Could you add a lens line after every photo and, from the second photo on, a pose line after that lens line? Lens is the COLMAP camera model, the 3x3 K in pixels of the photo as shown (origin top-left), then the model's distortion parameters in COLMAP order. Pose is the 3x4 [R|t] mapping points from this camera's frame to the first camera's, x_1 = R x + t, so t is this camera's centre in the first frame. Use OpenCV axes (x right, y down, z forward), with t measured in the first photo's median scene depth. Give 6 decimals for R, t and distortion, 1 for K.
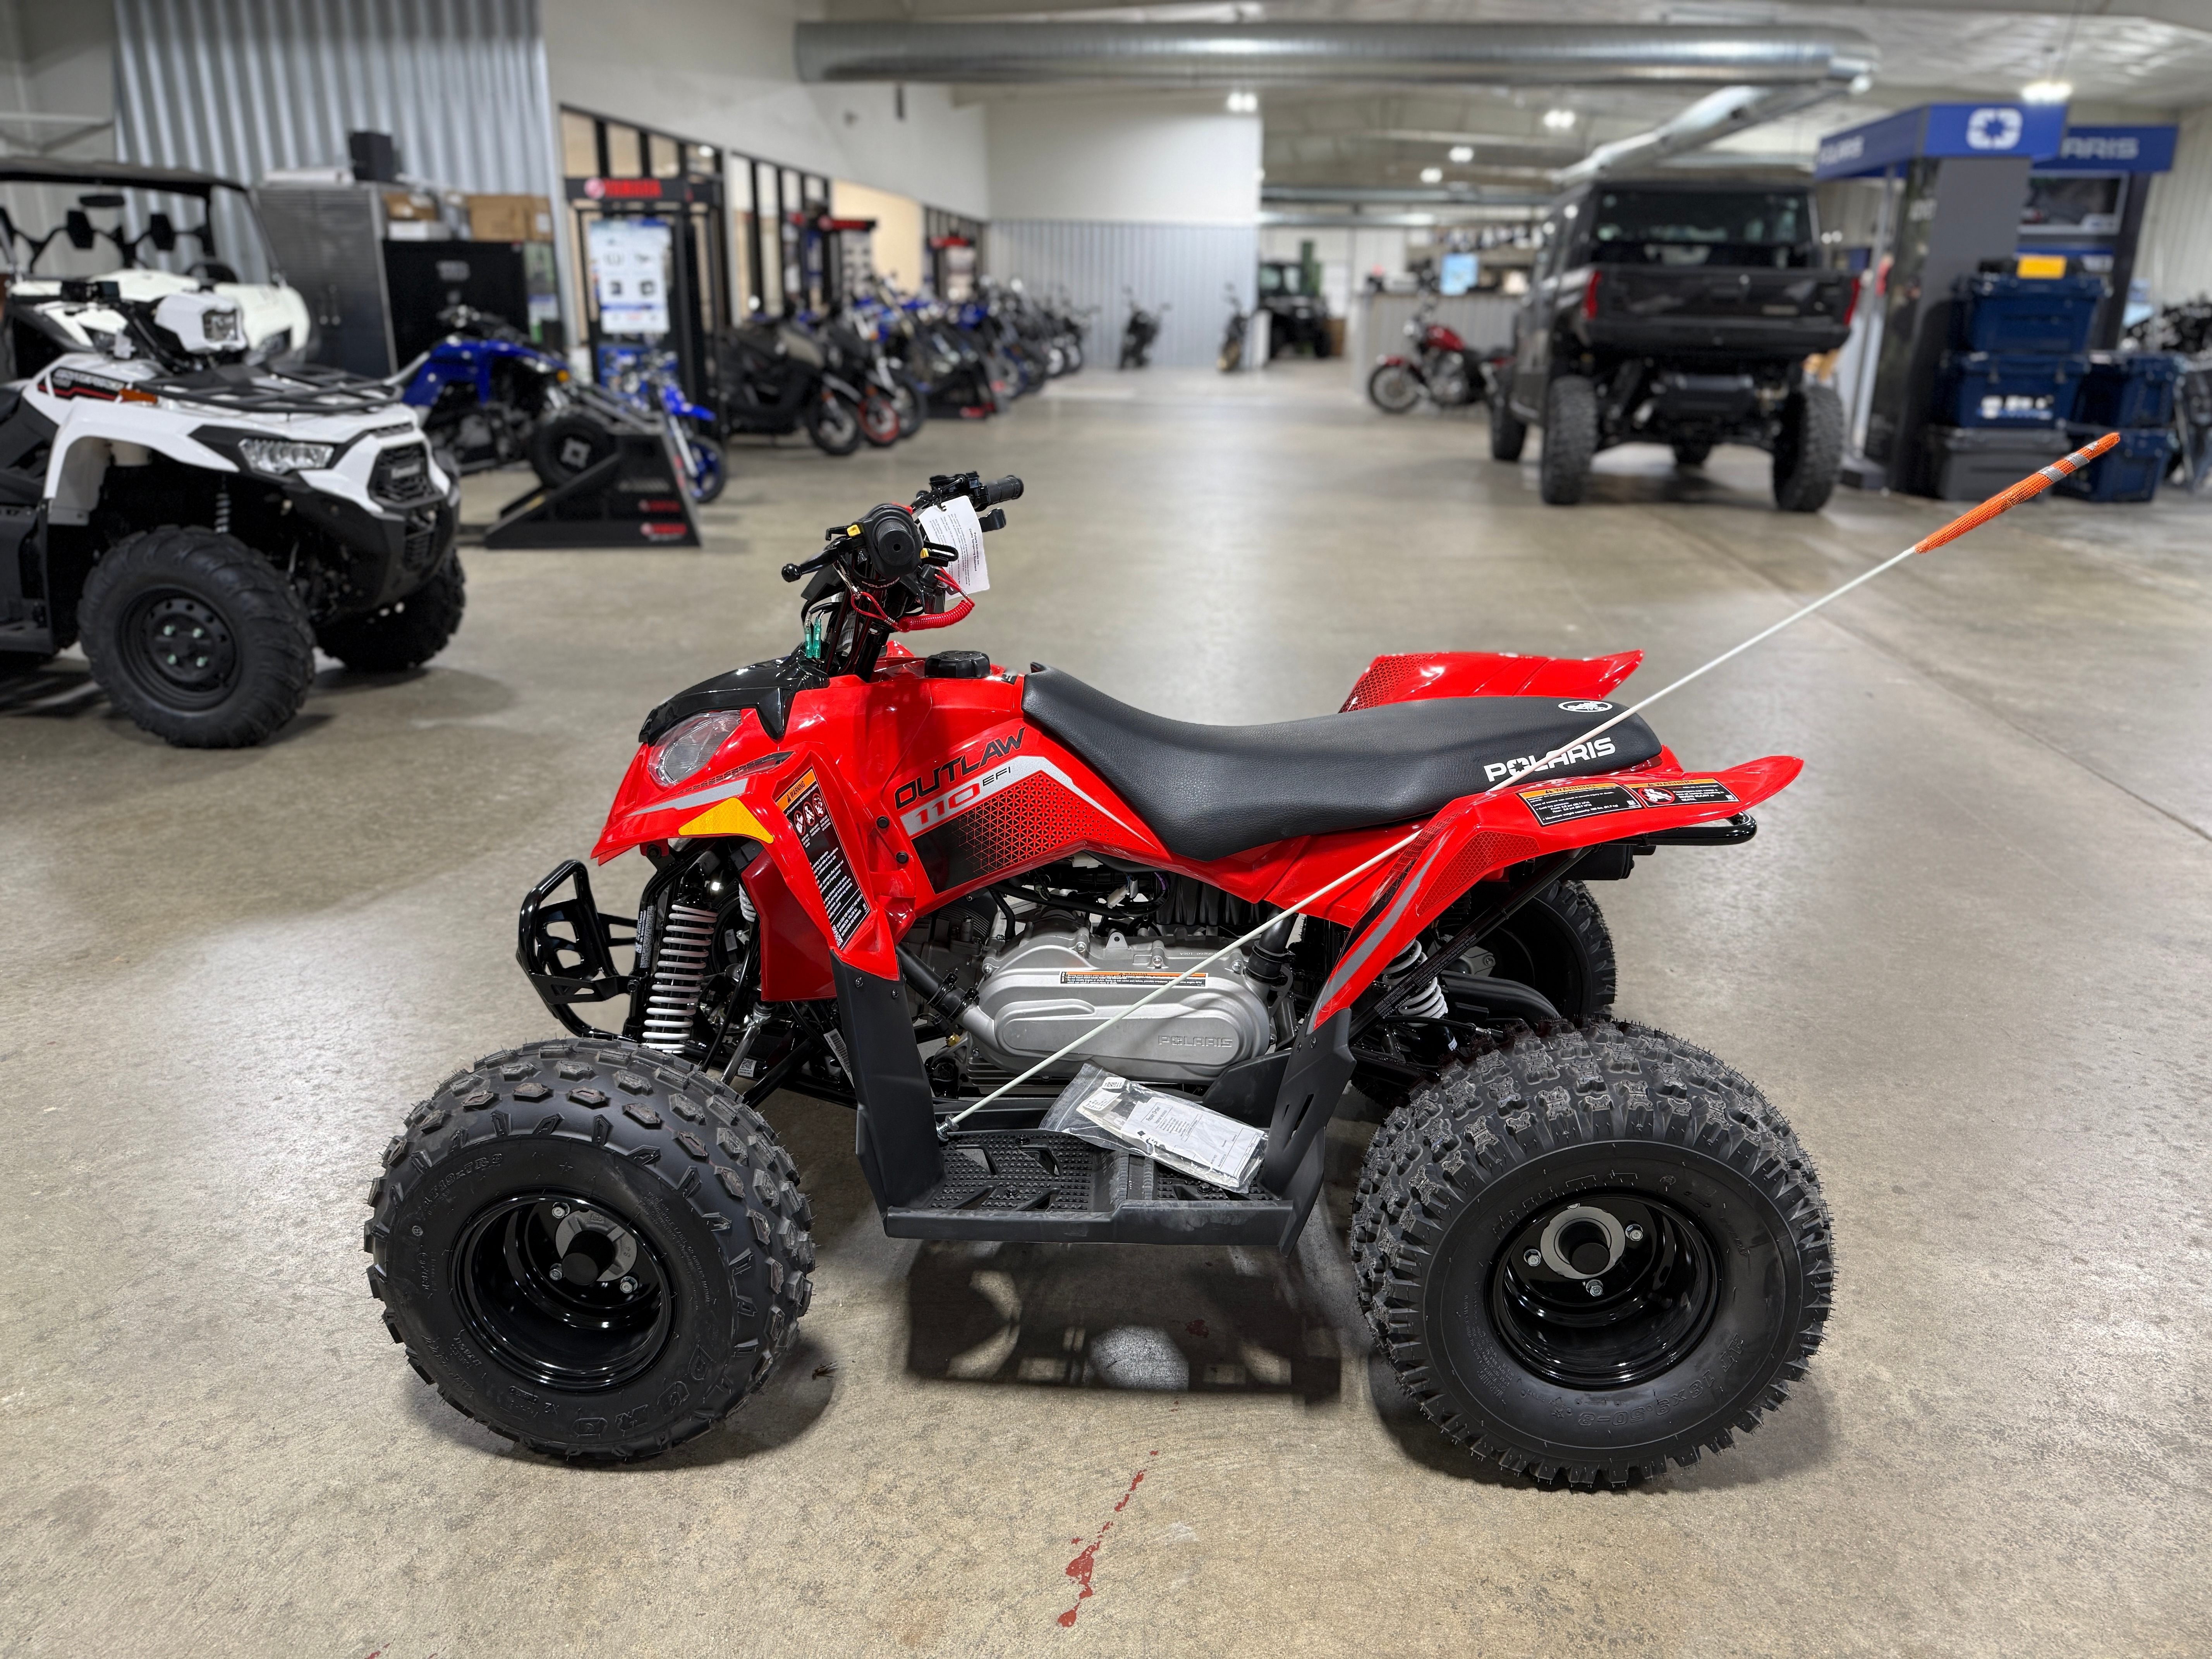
lens RADIAL K [[1547.2, 0, 1120.1], [0, 1547.2, 868.3], [0, 0, 1]] dist [-0.003431, -0.005677]
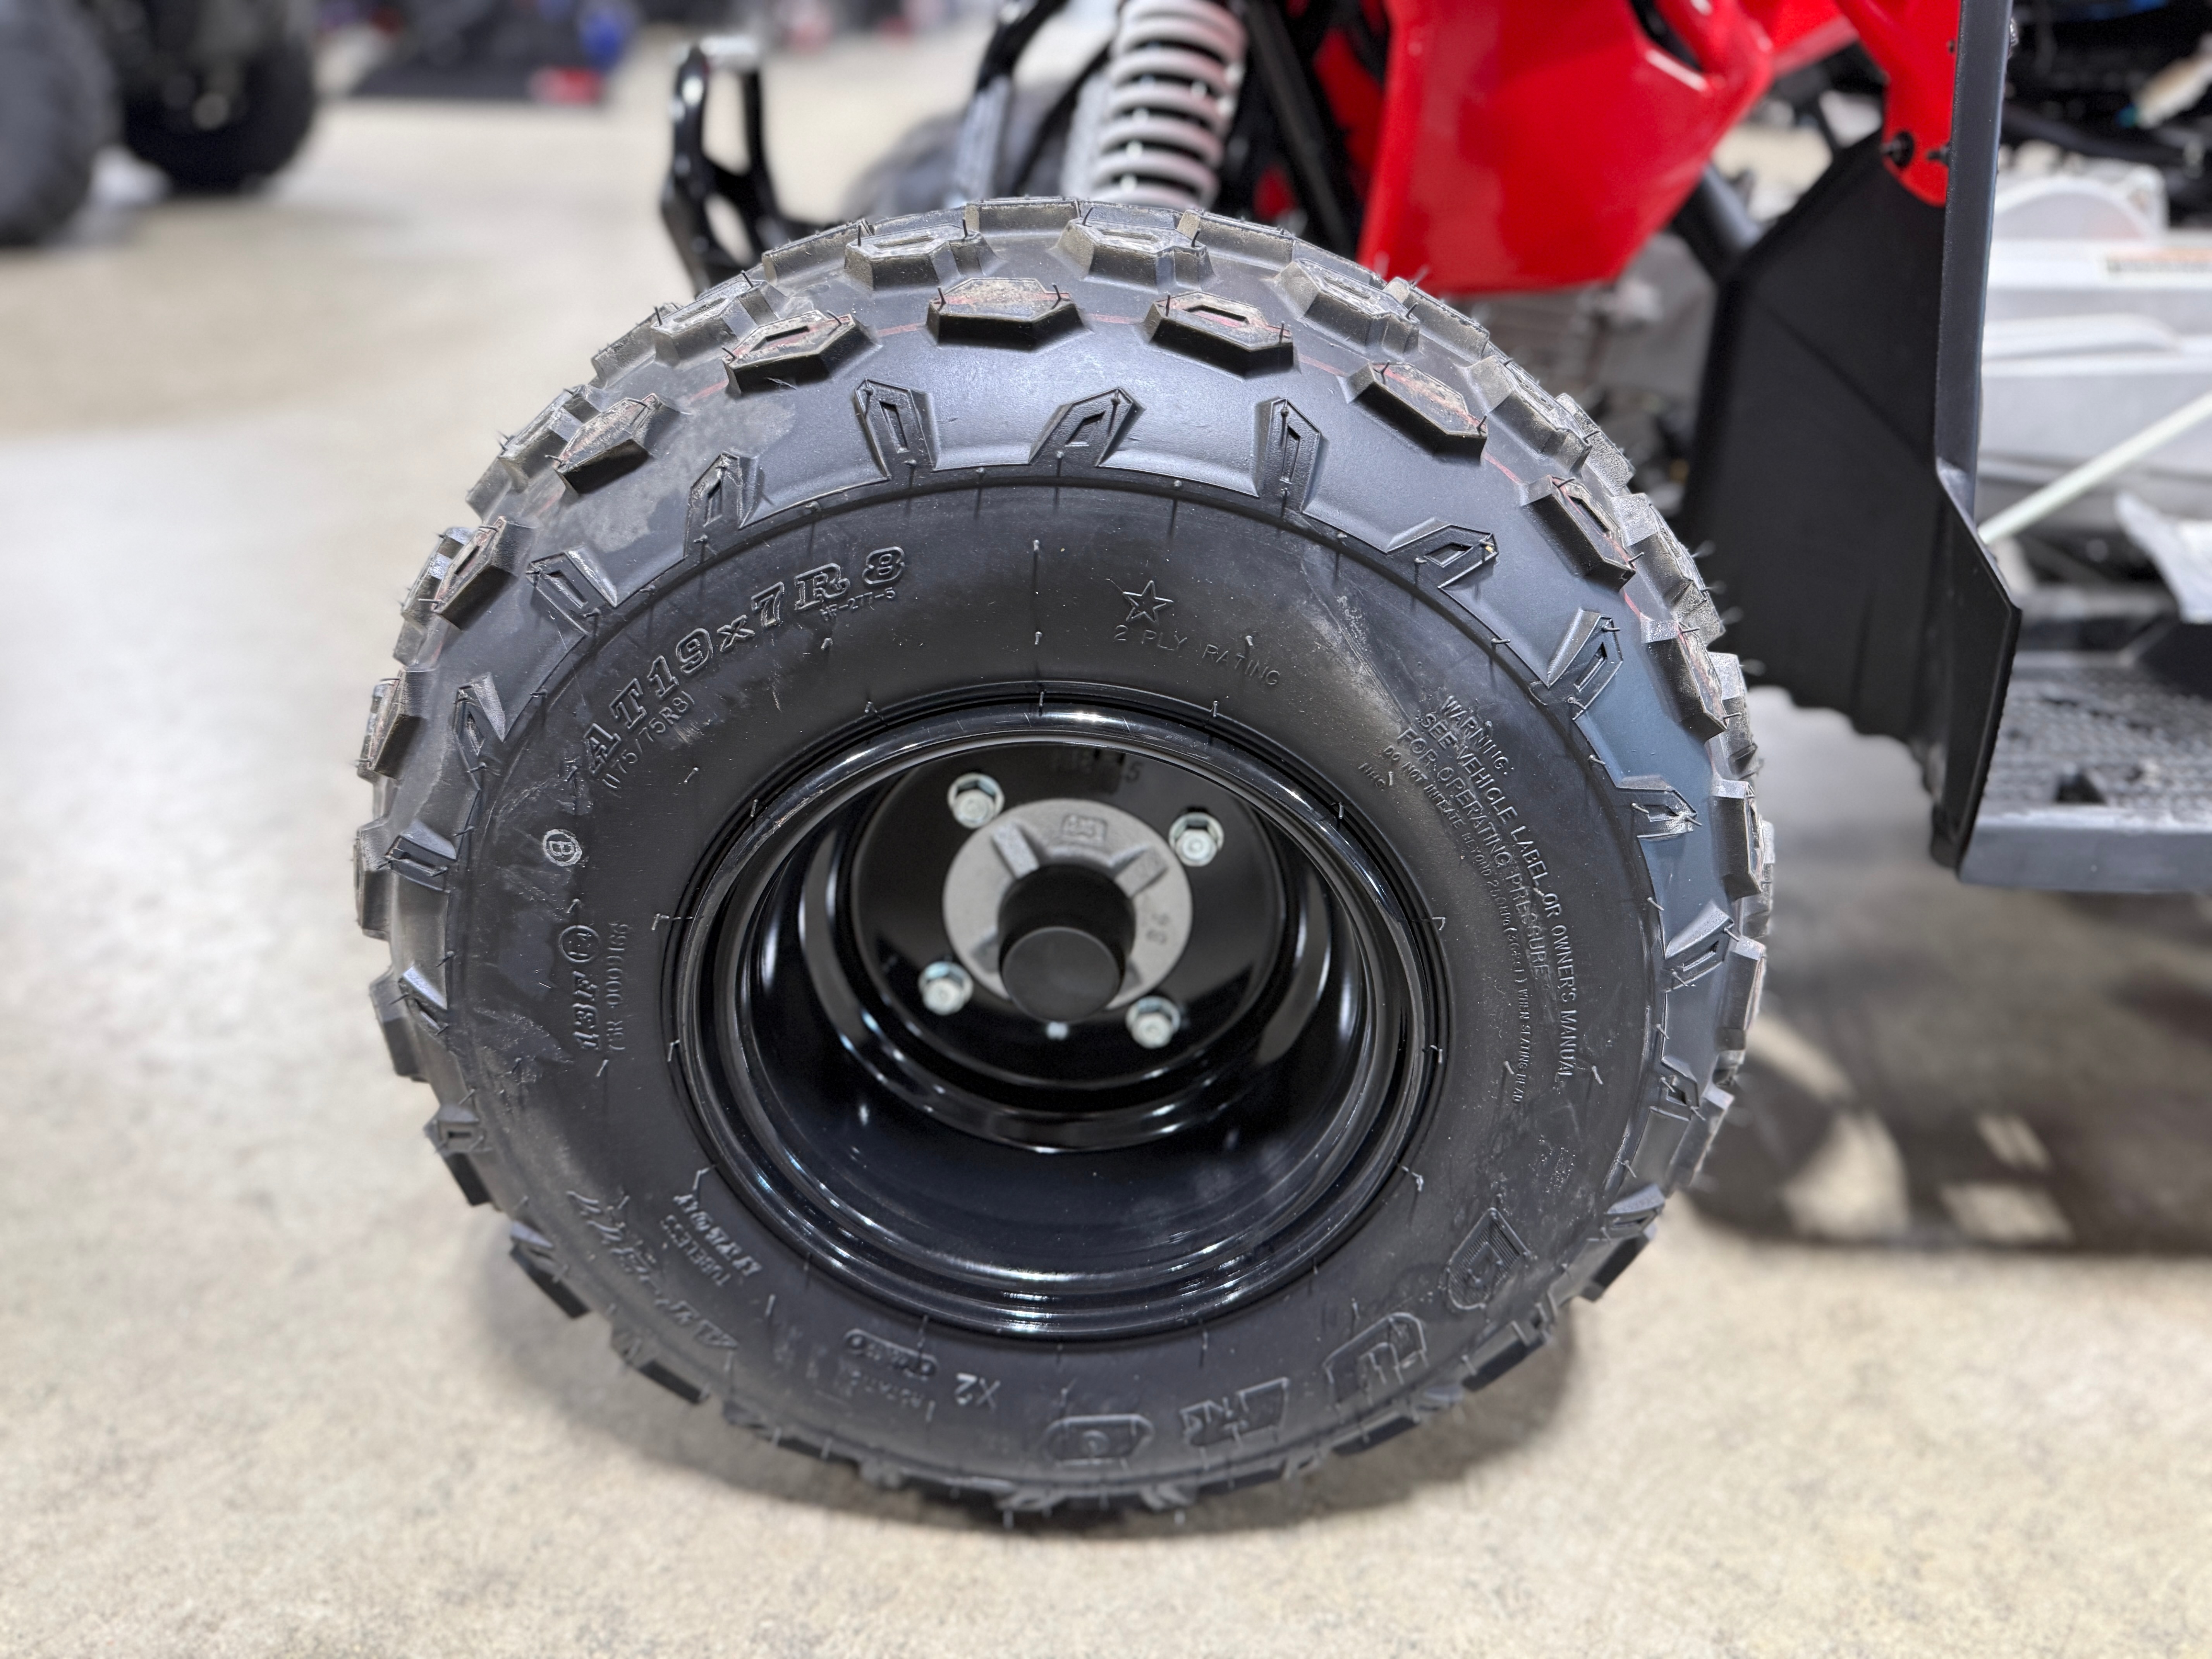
lens RADIAL K [[1531.4, 0, 1108.0], [0, 1531.4, 885.0], [0, 0, 1]] dist [0.030569, -0.044998]
pose [[0.997472, -0.002603, 0.071018, -0.361308], [-0.009424, 0.985657, 0.168495, 0.185852], [-0.070438, -0.168738, 0.983141, 0.689067]]
